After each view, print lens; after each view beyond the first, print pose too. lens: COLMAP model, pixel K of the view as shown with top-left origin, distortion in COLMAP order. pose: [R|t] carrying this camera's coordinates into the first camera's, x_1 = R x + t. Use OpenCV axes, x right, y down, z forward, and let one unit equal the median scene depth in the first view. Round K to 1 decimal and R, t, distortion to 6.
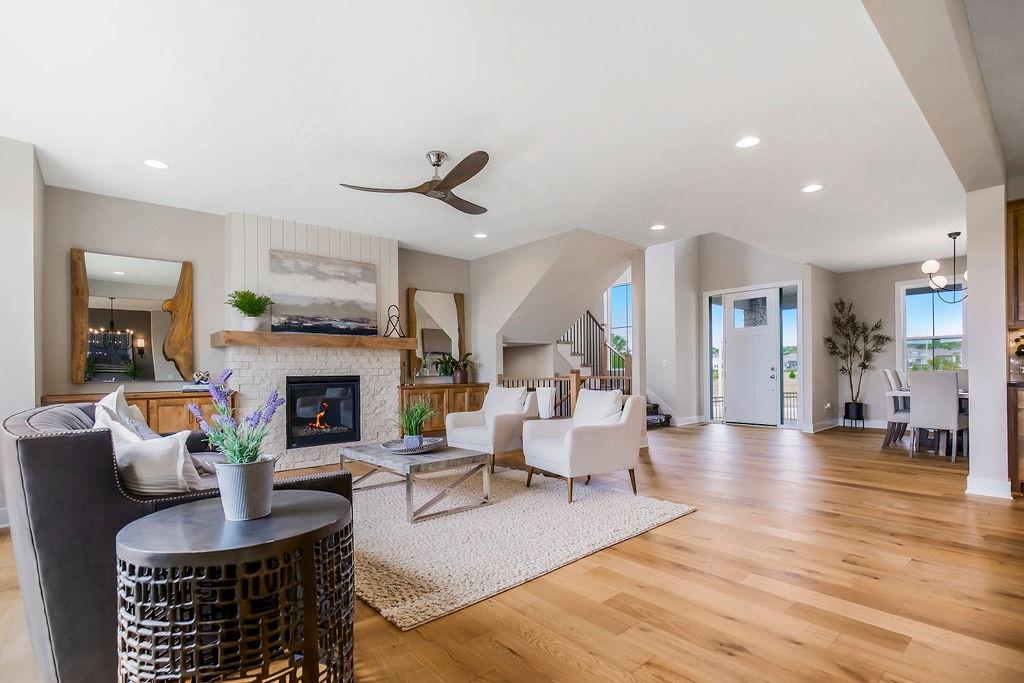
lens RADIAL K [[483.6, 0, 511.4], [0, 483.6, 362.8], [0, 0, 1]] dist [-0.000720, -0.000177]
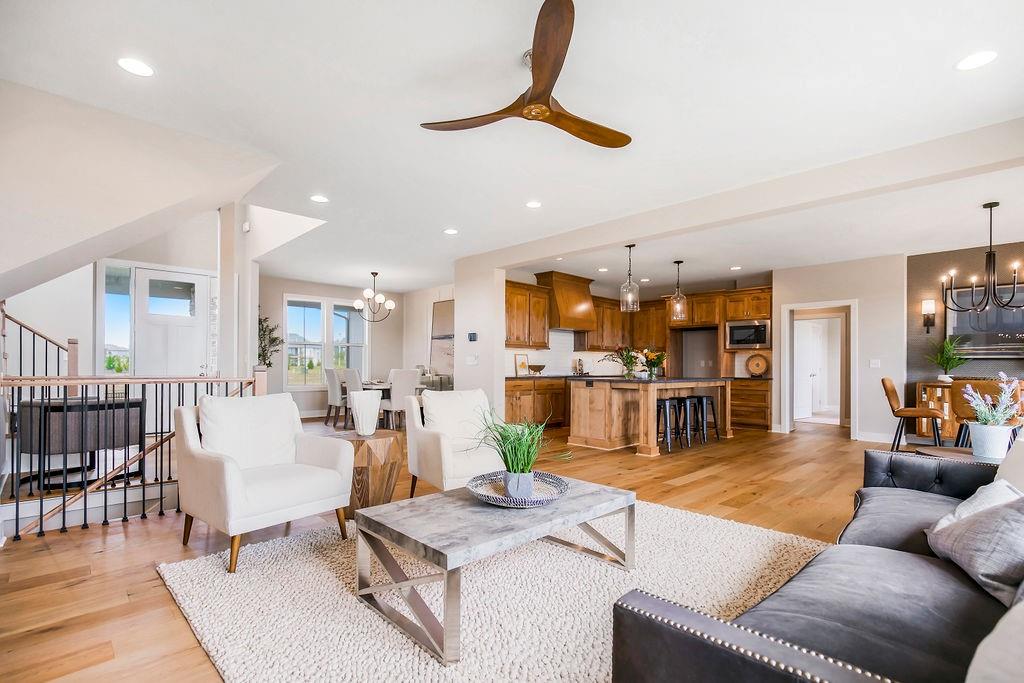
lens RADIAL K [[483.6, 0, 511.4], [0, 483.6, 362.8], [0, 0, 1]] dist [-0.000720, -0.000177]
pose [[-0.051552, 0.004826, 0.998659, -0.639200], [-0.015290, 0.999867, -0.005621, -0.000549], [-0.998553, -0.015559, -0.051472, 0.815924]]
